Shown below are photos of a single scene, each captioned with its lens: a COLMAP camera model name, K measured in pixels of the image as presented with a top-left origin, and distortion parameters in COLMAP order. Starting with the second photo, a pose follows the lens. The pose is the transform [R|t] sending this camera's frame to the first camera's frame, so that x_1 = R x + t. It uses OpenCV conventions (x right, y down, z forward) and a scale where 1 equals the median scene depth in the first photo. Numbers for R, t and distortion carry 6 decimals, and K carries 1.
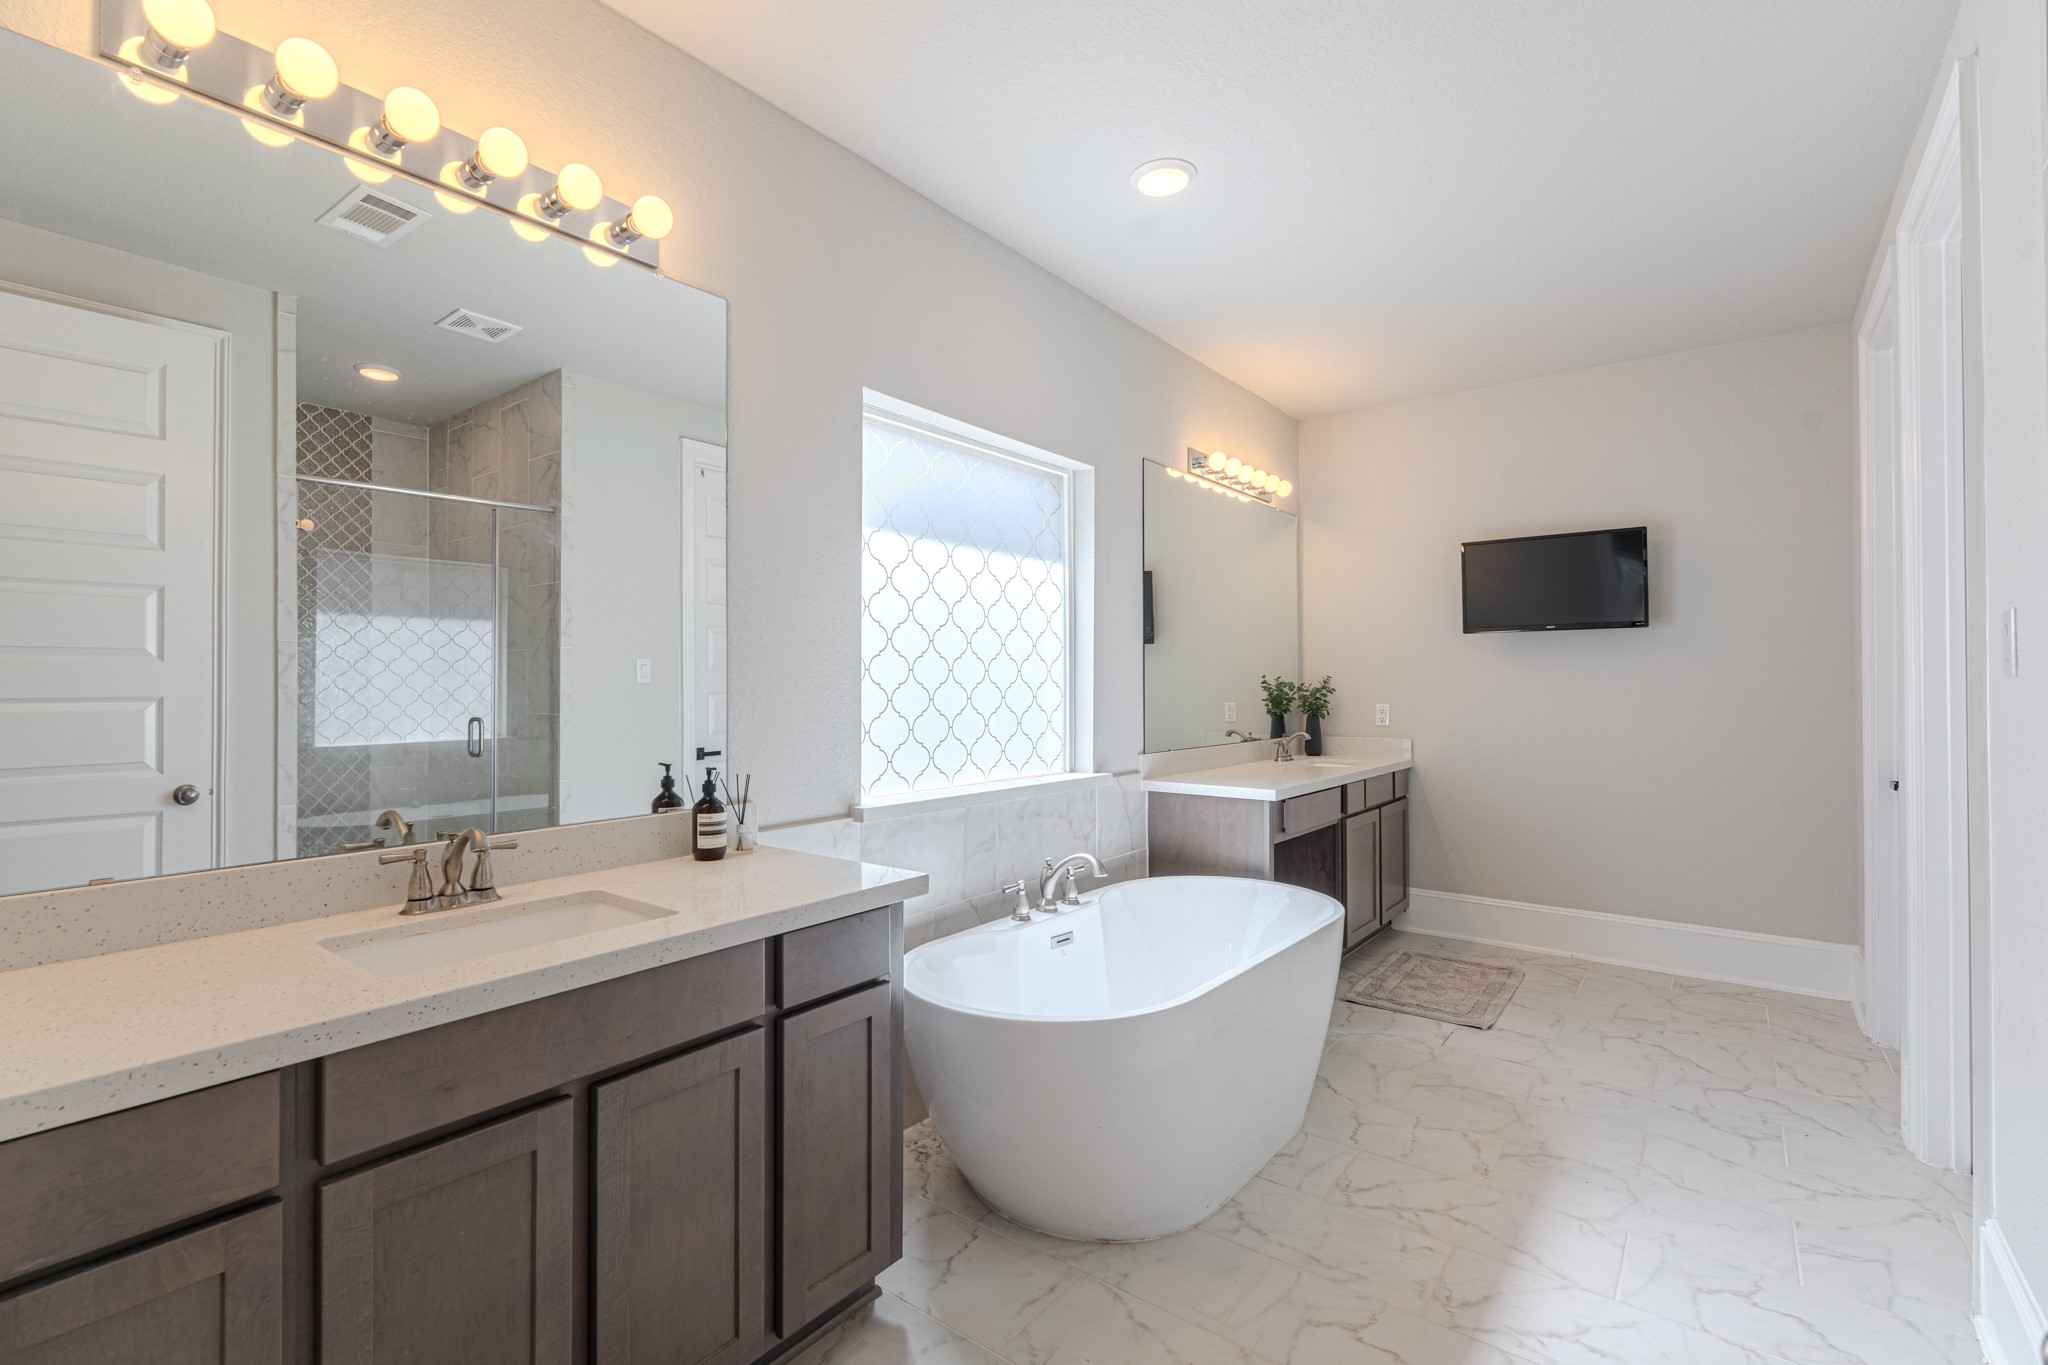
lens RADIAL K [[891.1, 0, 1017.6], [0, 891.1, 674.4], [0, 0, 1]] dist [-0.001344, -0.001602]
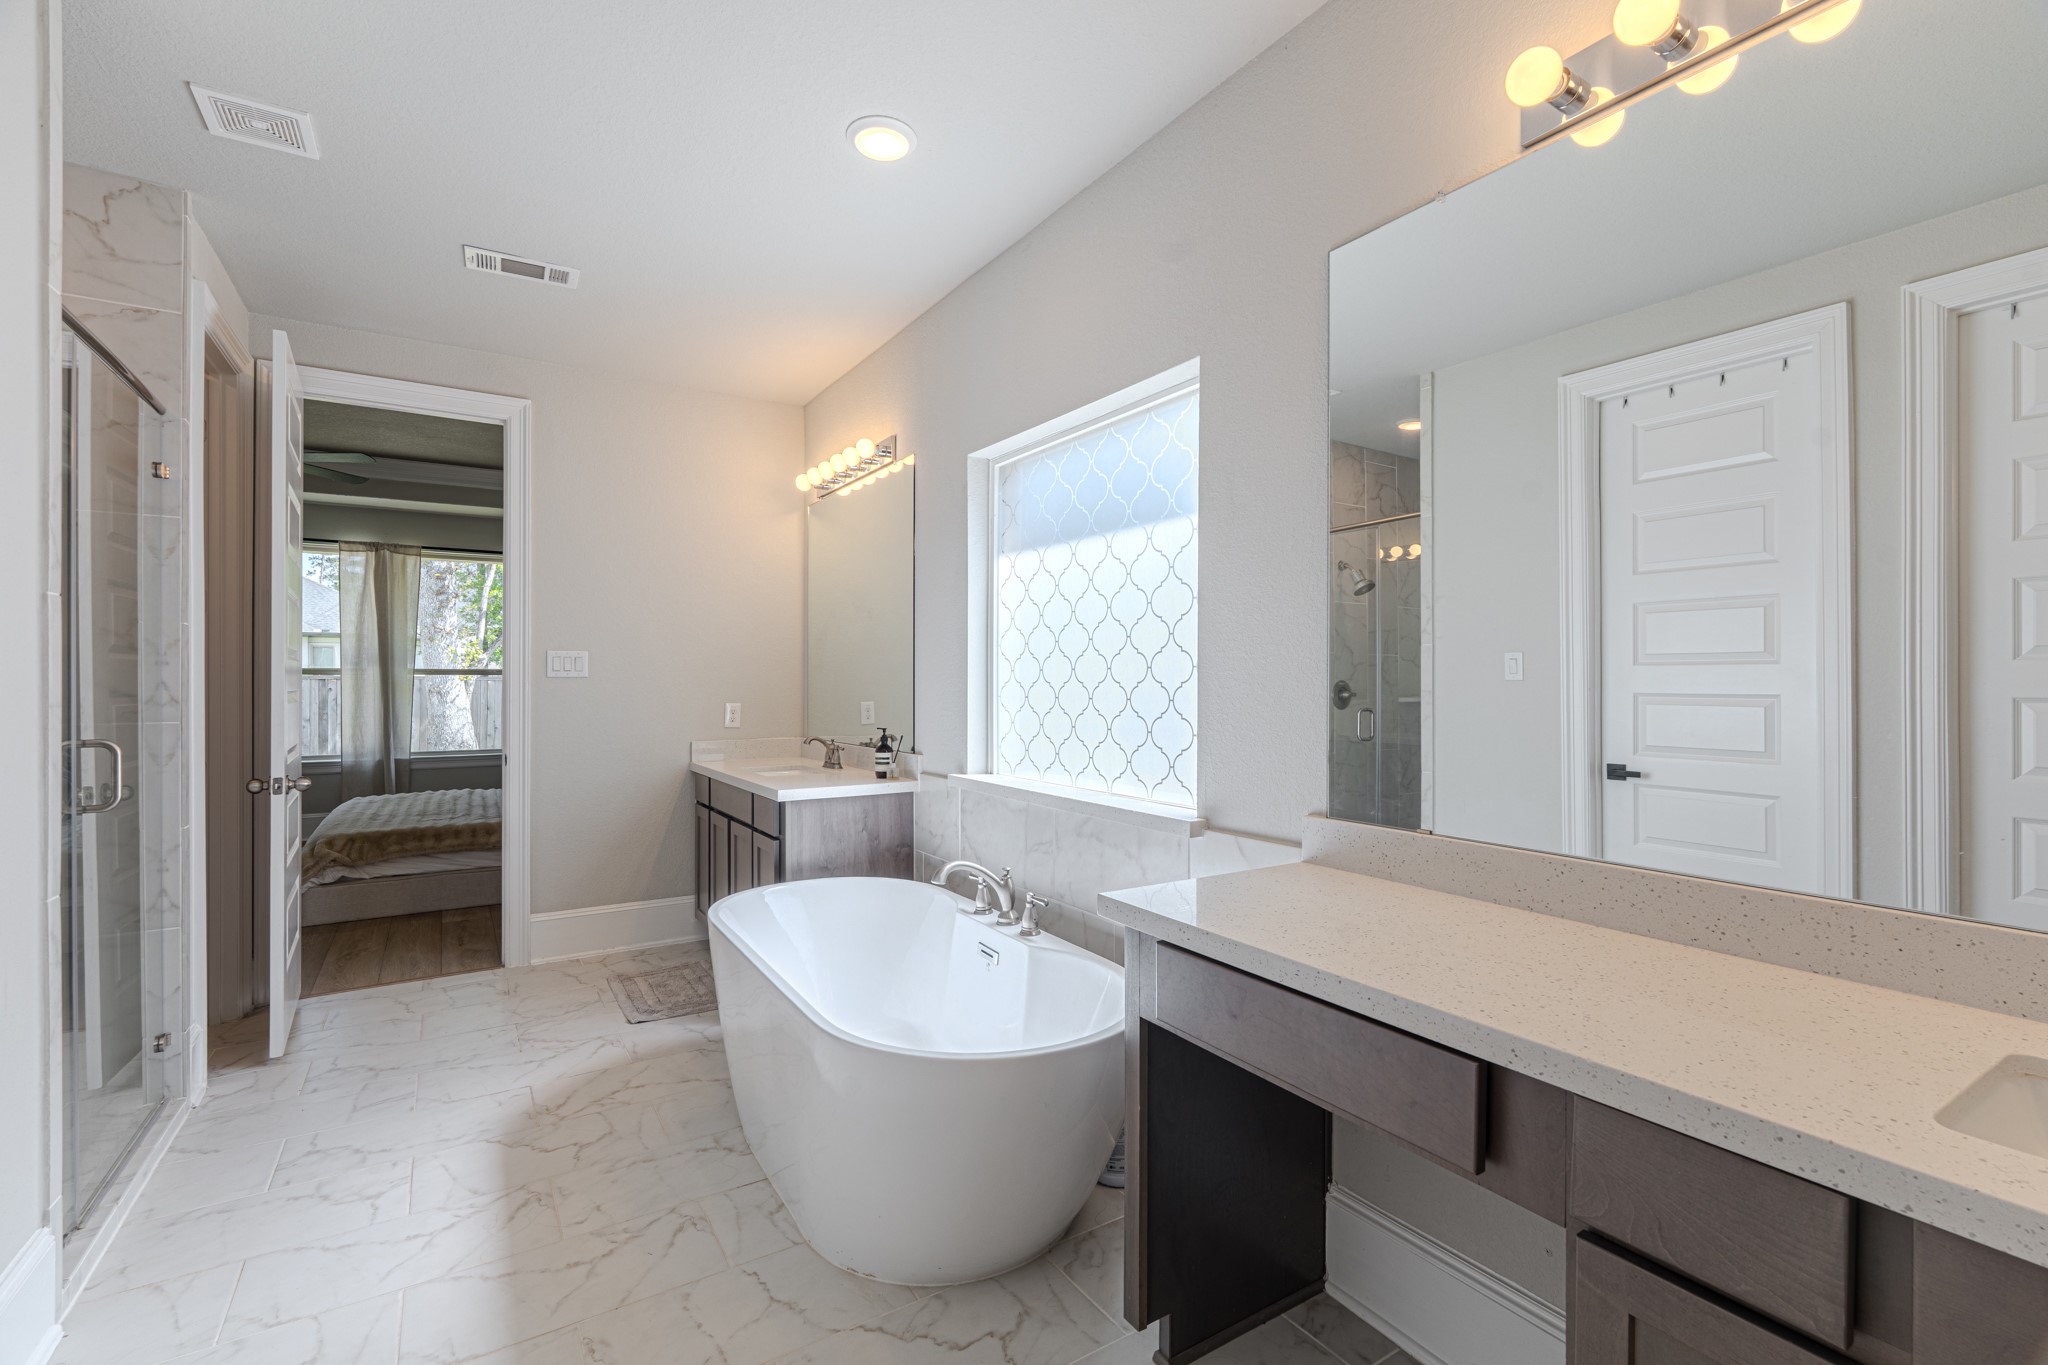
lens RADIAL K [[891.1, 0, 1015.1], [0, 891.1, 684.2], [0, 0, 1]] dist [-0.001344, -0.001602]
pose [[-0.326742, 0.007556, -0.945083, 0.941258], [0.012756, 0.999912, 0.003584, 0.007966], [0.945028, -0.010884, -0.326810, 1.346331]]
